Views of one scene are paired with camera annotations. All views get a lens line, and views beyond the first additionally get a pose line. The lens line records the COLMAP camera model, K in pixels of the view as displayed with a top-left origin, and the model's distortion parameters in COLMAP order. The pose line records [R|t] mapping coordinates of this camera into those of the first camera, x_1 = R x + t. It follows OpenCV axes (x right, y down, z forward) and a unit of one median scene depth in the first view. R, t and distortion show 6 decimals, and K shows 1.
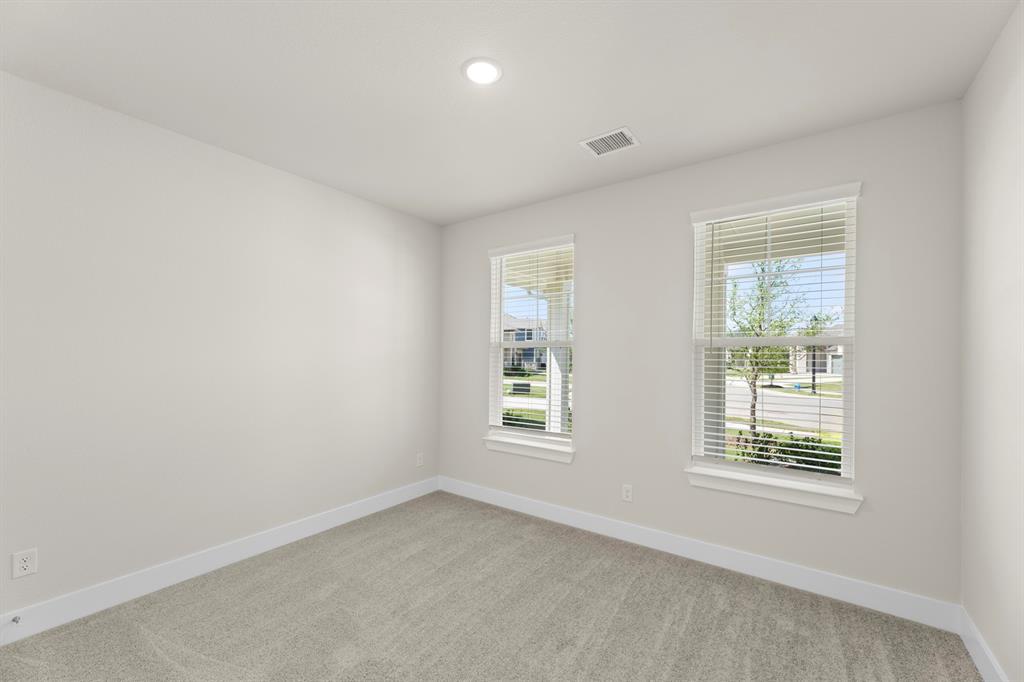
lens RADIAL K [[407.4, 0, 514.9], [0, 407.4, 350.7], [0, 0, 1]] dist [0.002178, -0.000340]
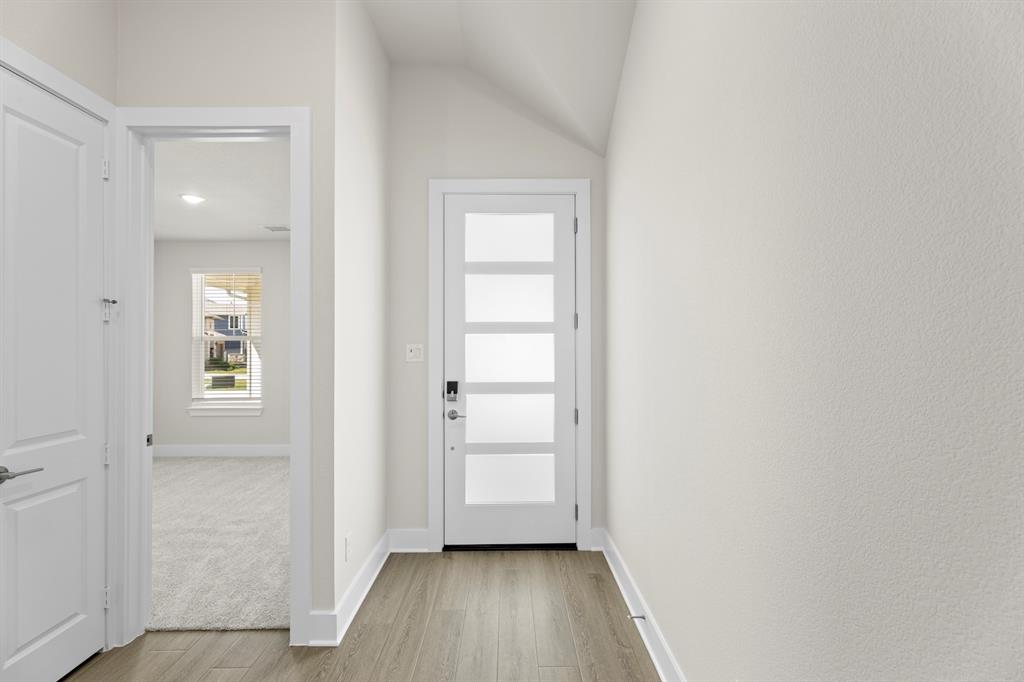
lens RADIAL K [[407.4, 0, 503.1], [0, 407.4, 343.0], [0, 0, 1]] dist [0.002178, -0.000340]
pose [[0.815930, -0.010389, 0.578057, -0.001728], [0.005637, 0.999934, 0.010015, -0.007499], [-0.578123, -0.004913, 0.815935, -0.661342]]
